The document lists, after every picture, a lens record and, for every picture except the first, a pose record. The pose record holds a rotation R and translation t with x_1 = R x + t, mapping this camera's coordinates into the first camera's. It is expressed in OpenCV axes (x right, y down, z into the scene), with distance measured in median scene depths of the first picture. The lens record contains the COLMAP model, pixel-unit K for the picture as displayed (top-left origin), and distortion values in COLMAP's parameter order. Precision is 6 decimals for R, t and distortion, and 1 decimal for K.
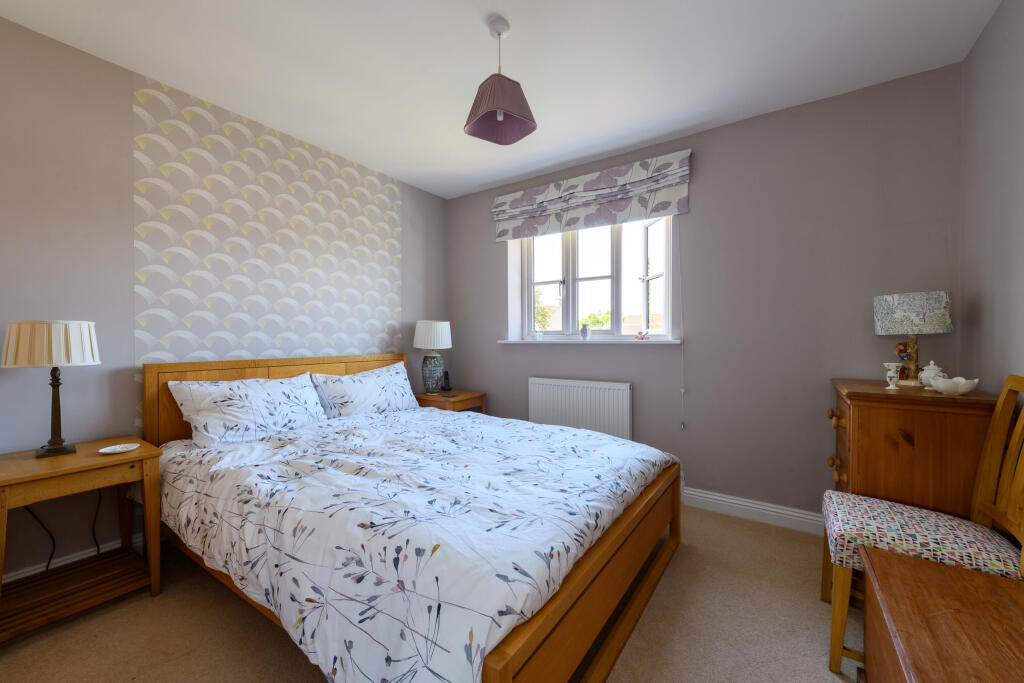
lens RADIAL K [[402.6, 0, 512.2], [0, 402.6, 342.0], [0, 0, 1]] dist [0.000435, 0.000007]
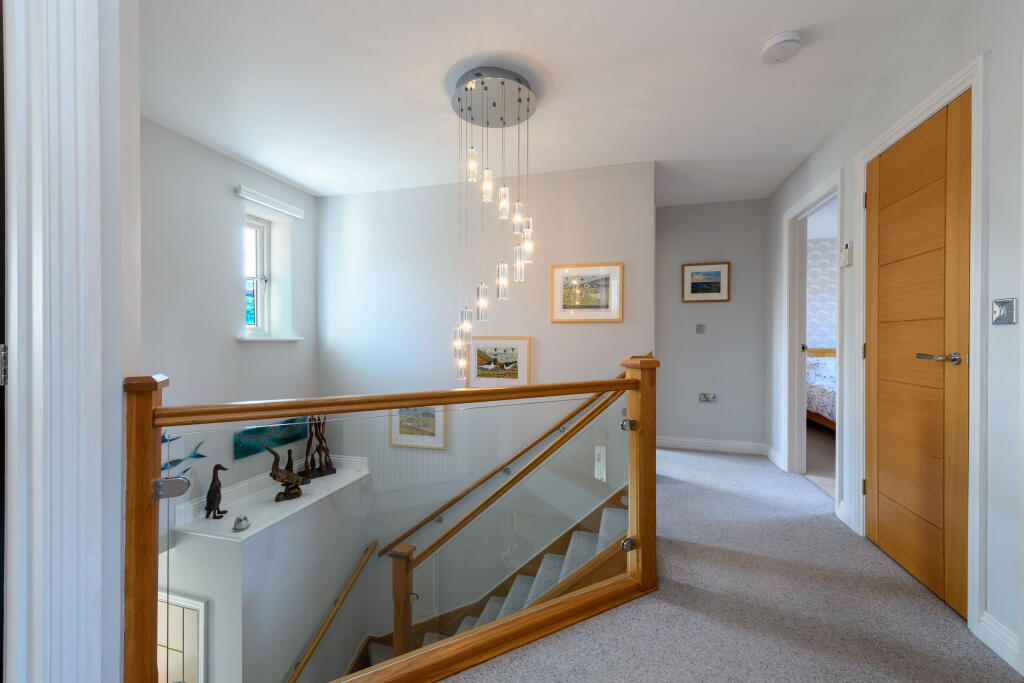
lens RADIAL K [[402.6, 0, 512.3], [0, 402.6, 341.6], [0, 0, 1]] dist [0.000435, 0.000007]
pose [[0.312821, 0.004546, -0.949801, 0.975691], [-0.011883, 0.999929, 0.000872, 0.027803], [0.949738, 0.011014, 0.312853, -1.432735]]
